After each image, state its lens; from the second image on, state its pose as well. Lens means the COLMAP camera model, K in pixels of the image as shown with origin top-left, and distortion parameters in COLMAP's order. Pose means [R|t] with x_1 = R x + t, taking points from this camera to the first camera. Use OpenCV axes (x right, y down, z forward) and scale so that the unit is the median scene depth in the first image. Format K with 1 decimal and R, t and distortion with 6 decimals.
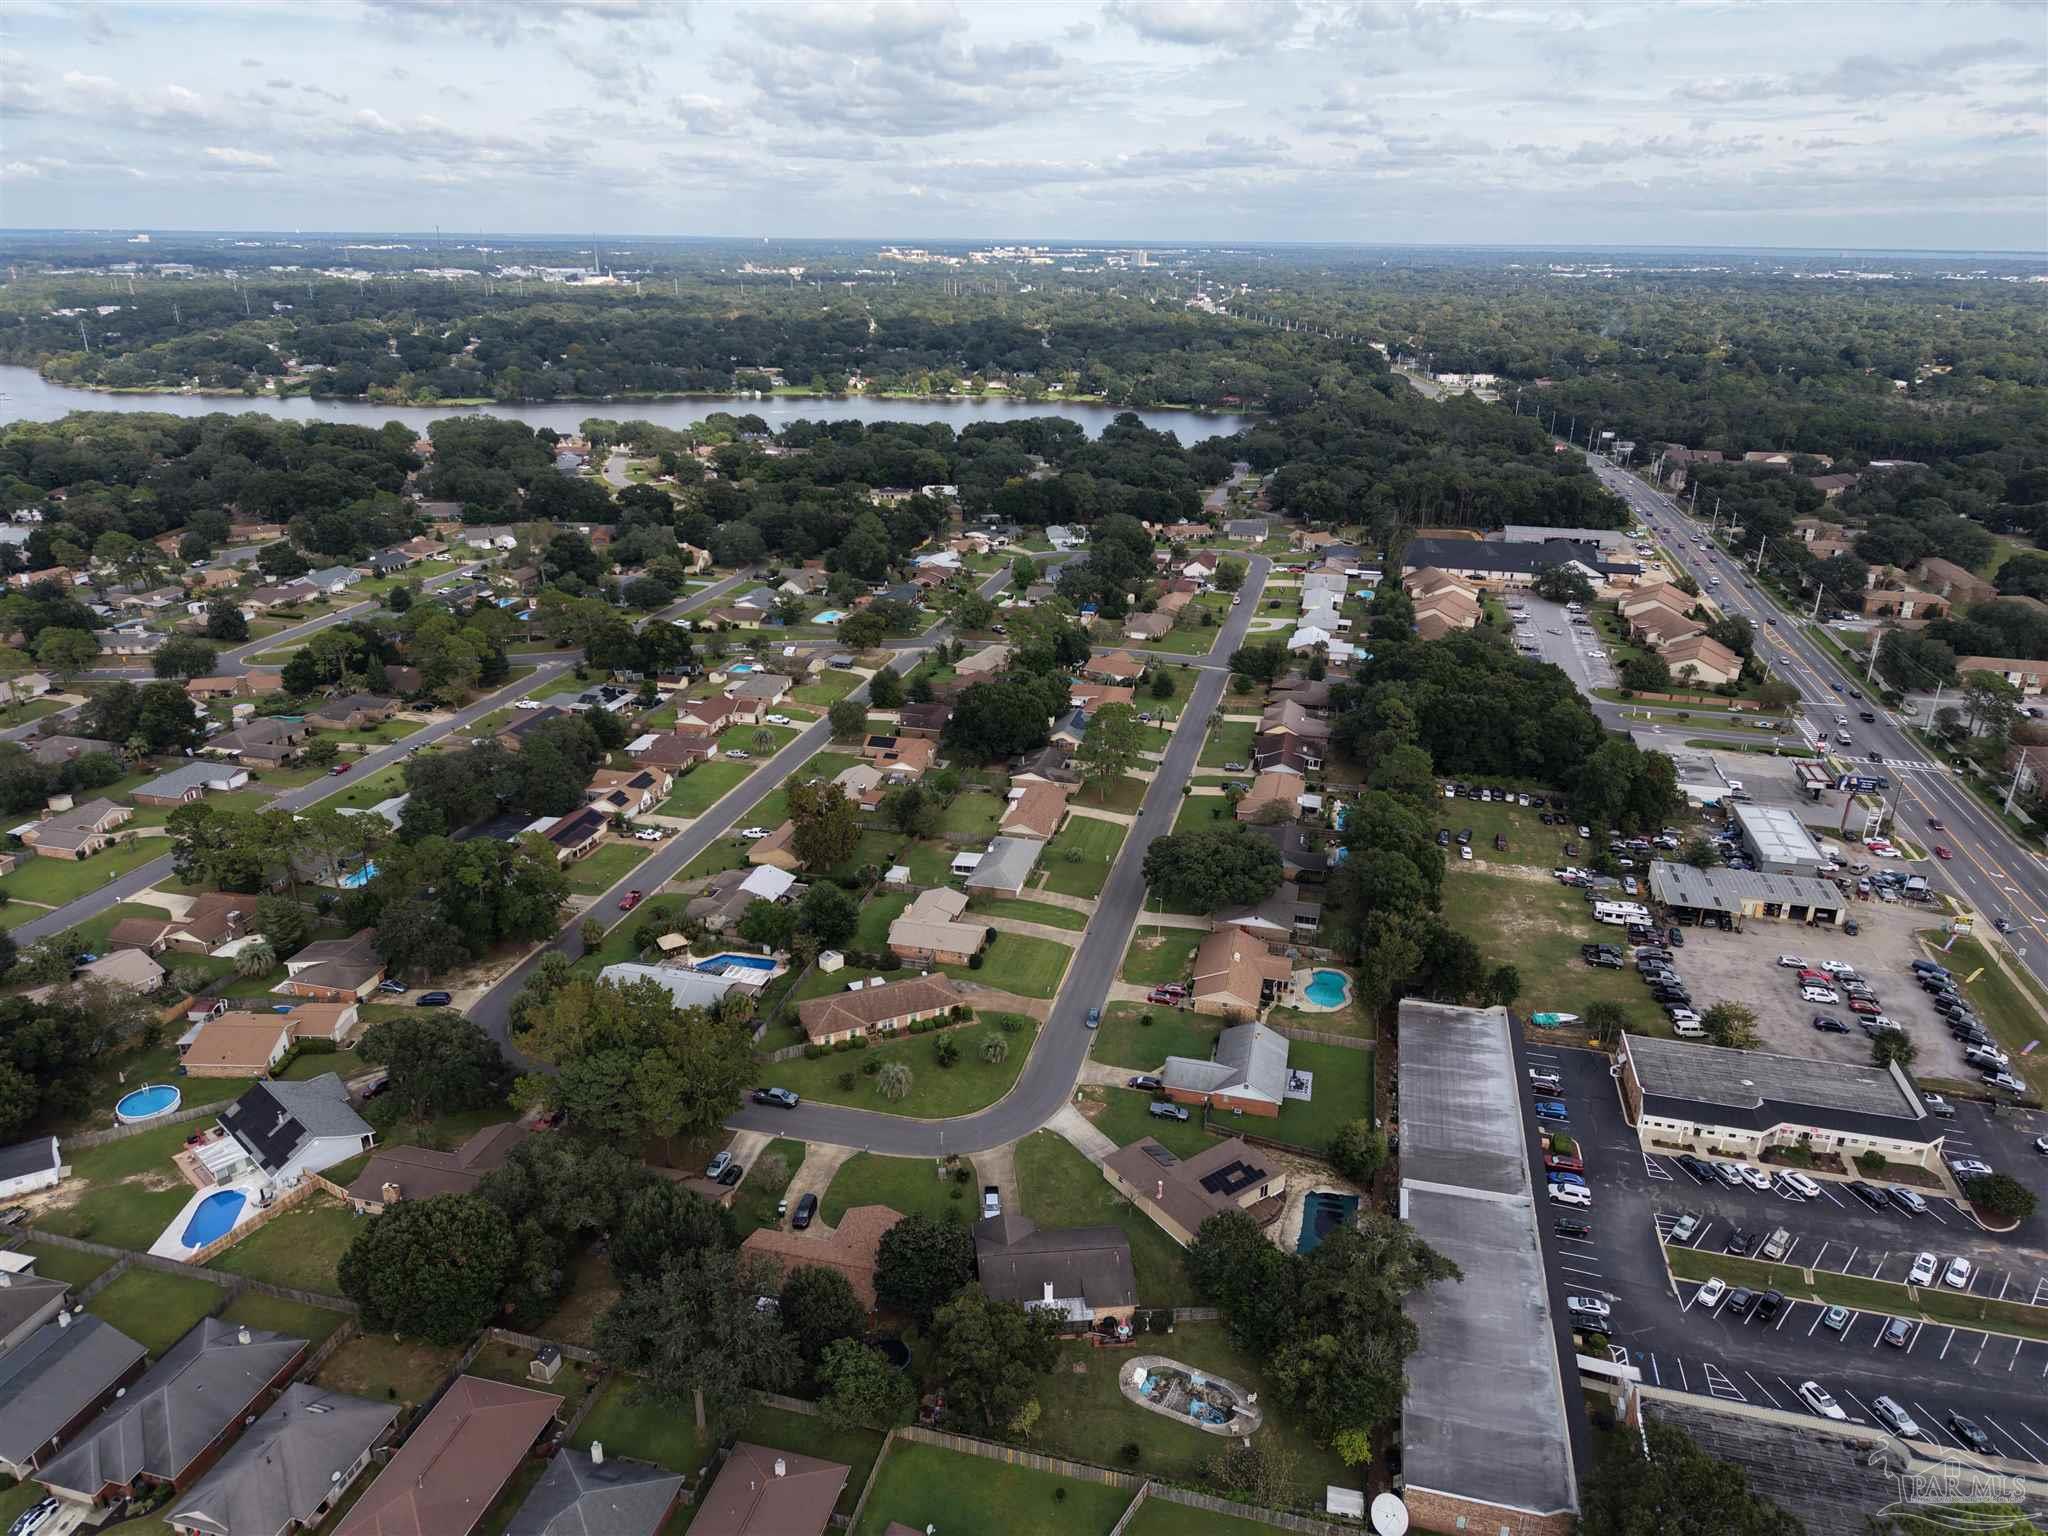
lens RADIAL K [[1375.6, 0, 1024.0], [0, 1375.6, 768.0], [0, 0, 1]] dist [0.040150, -0.036574]
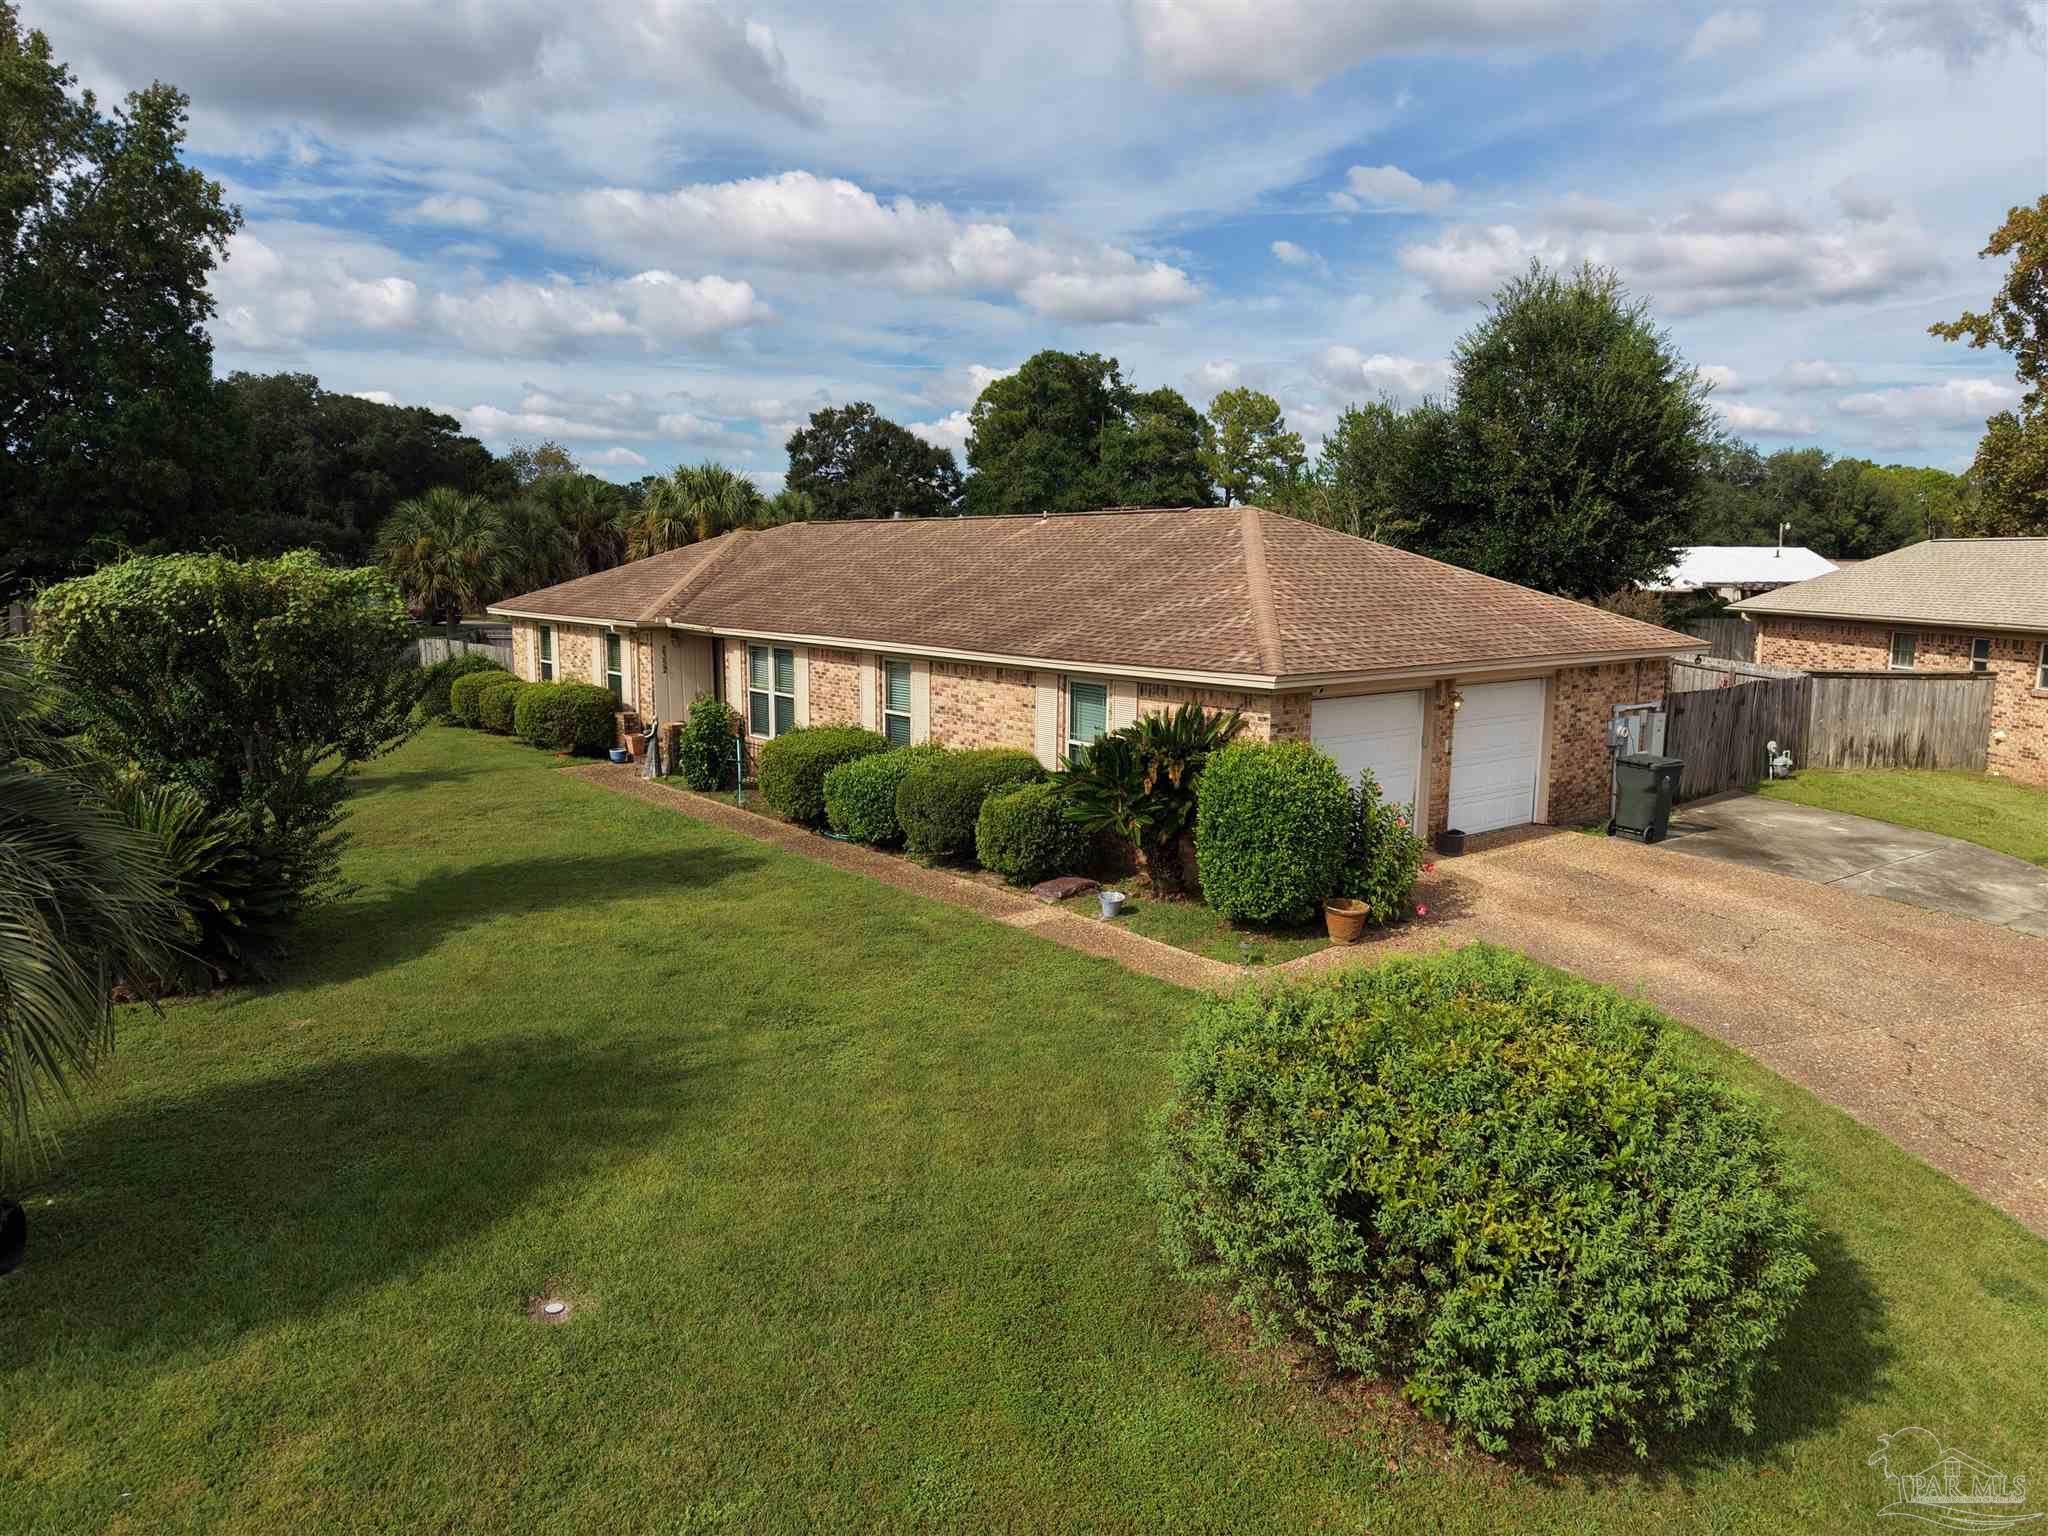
lens RADIAL K [[1375.6, 0, 1024.0], [0, 1375.6, 768.0], [0, 0, 1]] dist [0.040150, -0.036574]
pose [[0.283051, 0.153146, -0.946799, 0.021077], [-0.357928, 0.932718, 0.043863, 0.177263], [0.889814, 0.326470, 0.318822, 0.975964]]
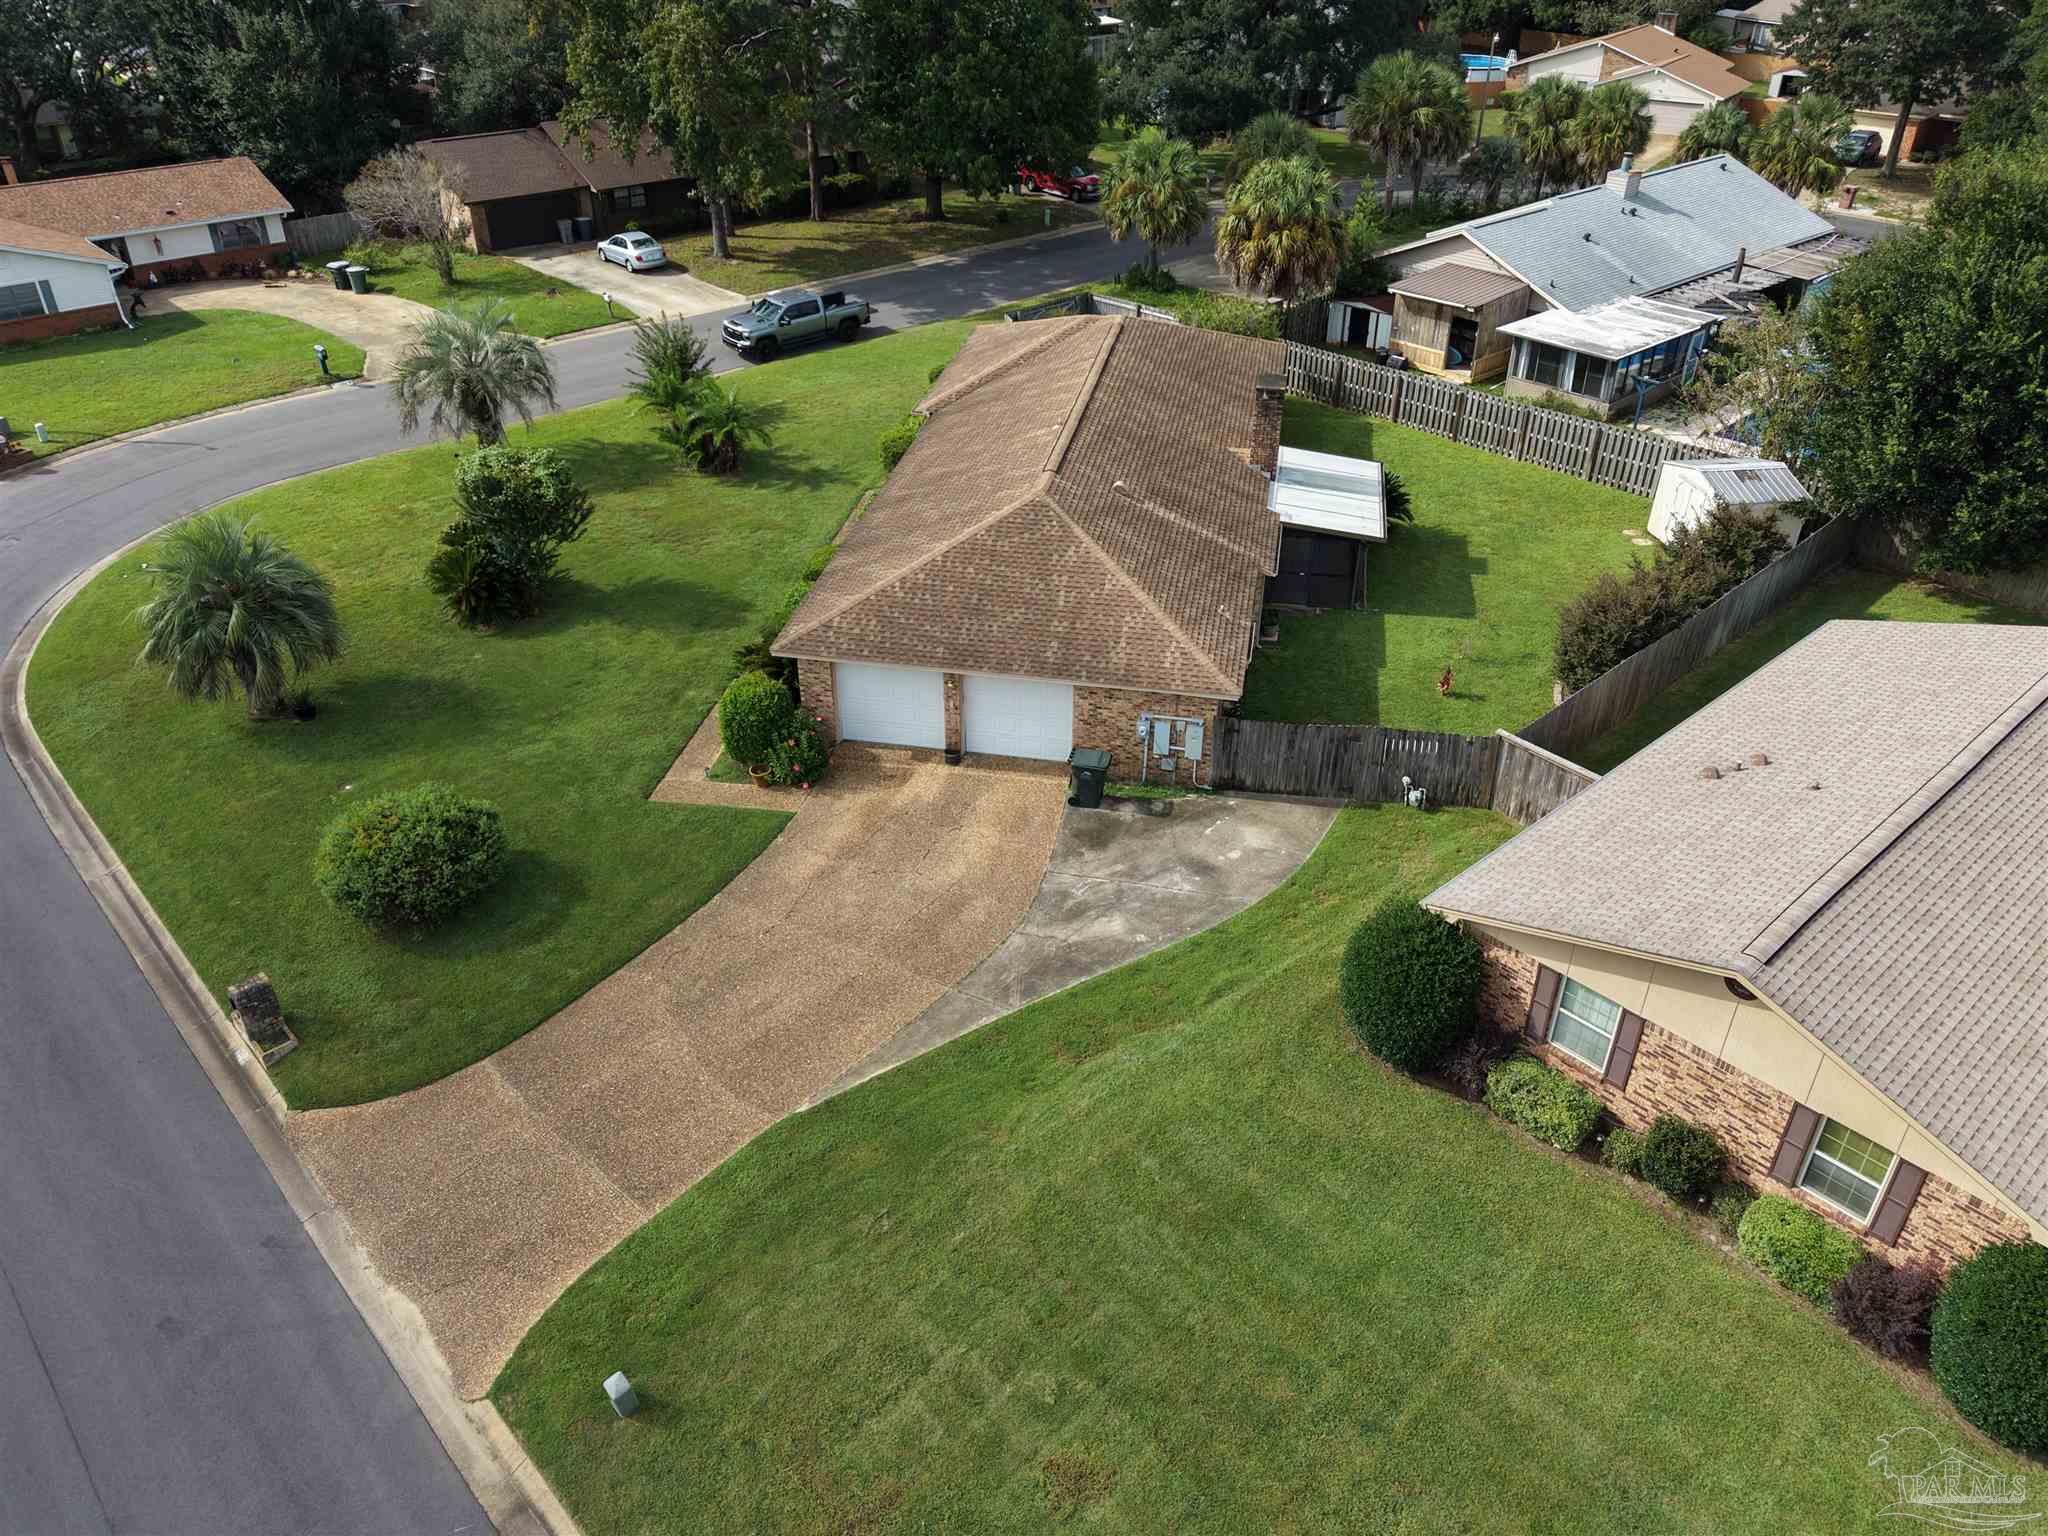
lens RADIAL K [[1501.5, 0, 1024.0], [0, 1501.5, 768.0], [0, 0, 1]] dist [0.081196, -0.103213]
pose [[-0.550194, 0.443903, -0.707274, 0.056280], [-0.309395, 0.678344, 0.666426, 0.068824], [0.775604, 0.585491, -0.235880, 1.072589]]
